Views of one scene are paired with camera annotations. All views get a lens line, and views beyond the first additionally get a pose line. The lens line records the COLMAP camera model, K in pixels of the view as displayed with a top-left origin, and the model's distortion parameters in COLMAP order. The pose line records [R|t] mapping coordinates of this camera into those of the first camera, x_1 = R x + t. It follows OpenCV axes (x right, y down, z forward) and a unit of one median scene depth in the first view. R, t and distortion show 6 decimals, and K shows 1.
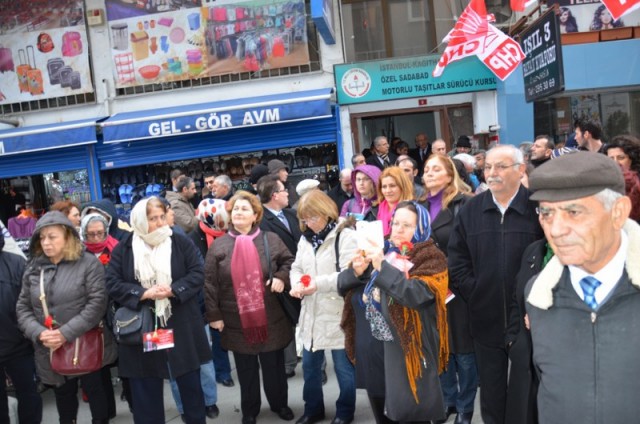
lens RADIAL K [[497.4, 0, 330.0], [0, 497.4, 219.1], [0, 0, 1]] dist [-0.158632, 0.132899]
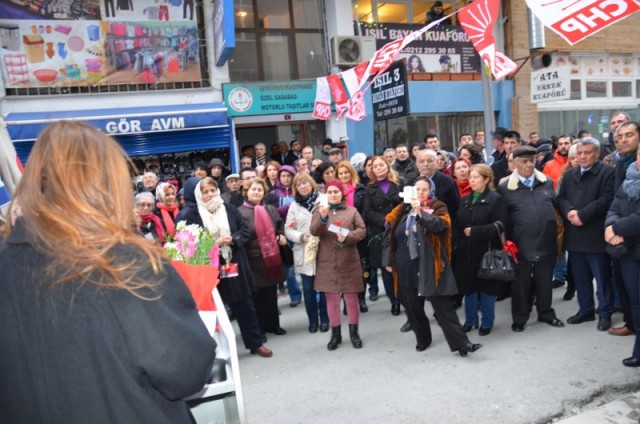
lens RADIAL K [[497.4, 0, 330.0], [0, 497.4, 219.1], [0, 0, 1]] dist [-0.158632, 0.132899]
pose [[0.900460, -0.032352, 0.433734, -0.283357], [0.042585, 0.998996, -0.013894, 0.046860], [-0.432849, 0.030982, 0.900934, -0.186380]]
